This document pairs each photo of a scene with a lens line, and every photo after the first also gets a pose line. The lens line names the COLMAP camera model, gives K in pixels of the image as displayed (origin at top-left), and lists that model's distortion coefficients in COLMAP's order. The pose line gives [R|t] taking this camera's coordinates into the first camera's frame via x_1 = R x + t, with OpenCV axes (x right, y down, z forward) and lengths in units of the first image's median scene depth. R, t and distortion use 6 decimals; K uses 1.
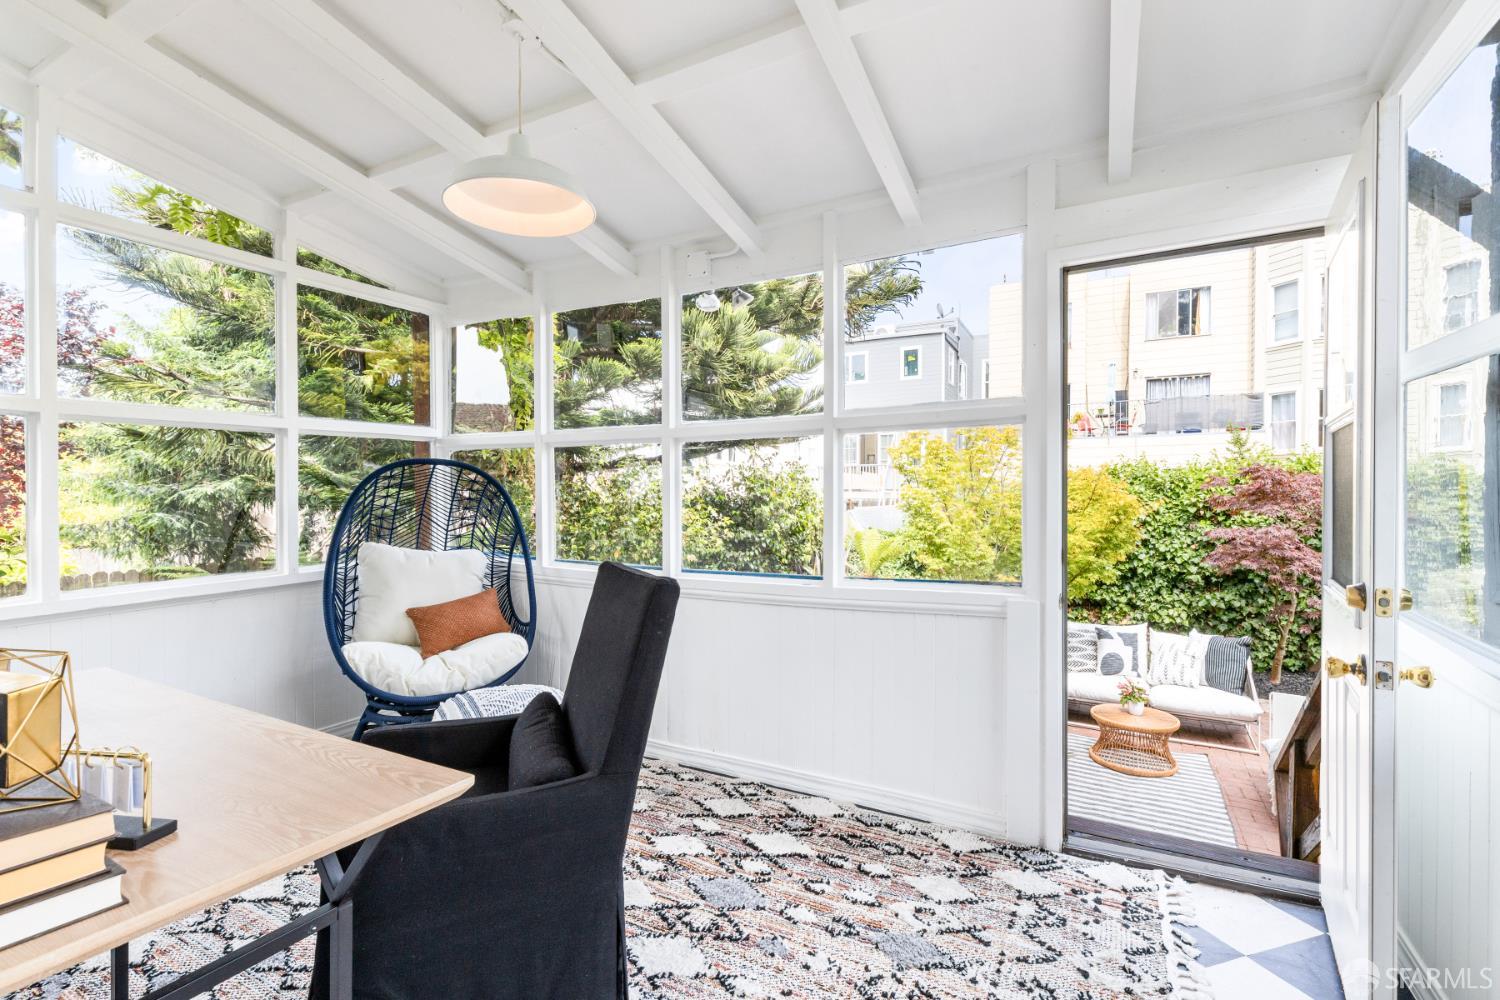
lens RADIAL K [[693.2, 0, 750.0], [0, 693.2, 500.0], [0, 0, 1]] dist [0.000466, -0.000090]
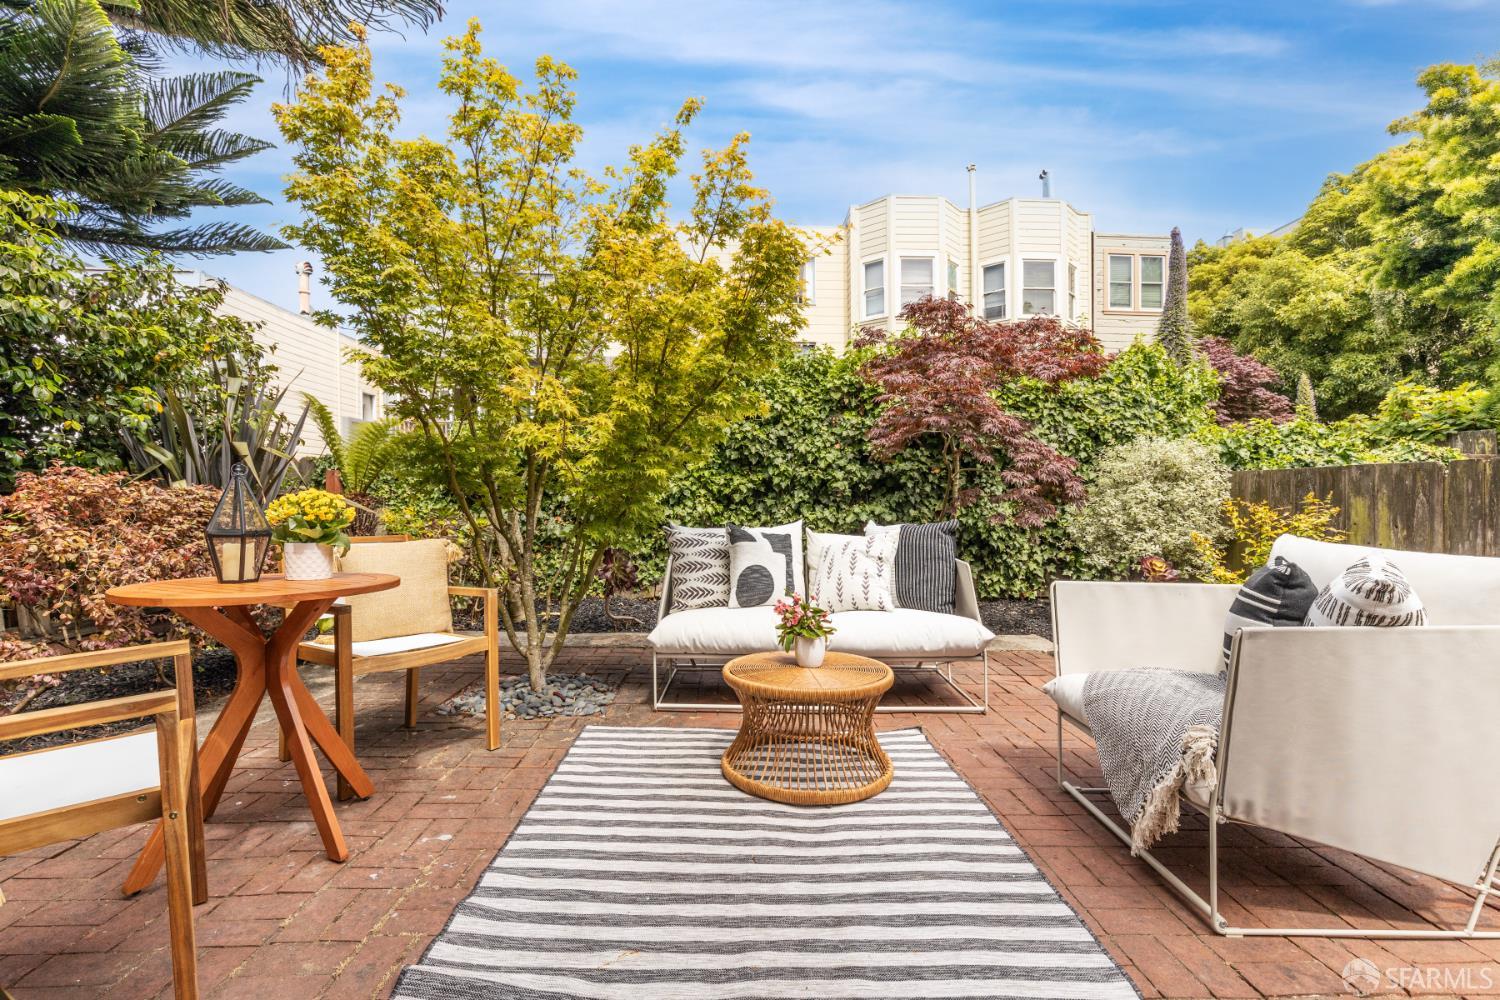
lens RADIAL K [[674.8, 0, 728.7], [0, 674.8, 501.2], [0, 0, 1]] dist [-0.001328, -0.000844]
pose [[0.885091, -0.004115, 0.465400, 0.202128], [0.012187, 0.999823, -0.014337, 0.138607], [-0.465258, 0.018361, 0.884984, 0.422535]]
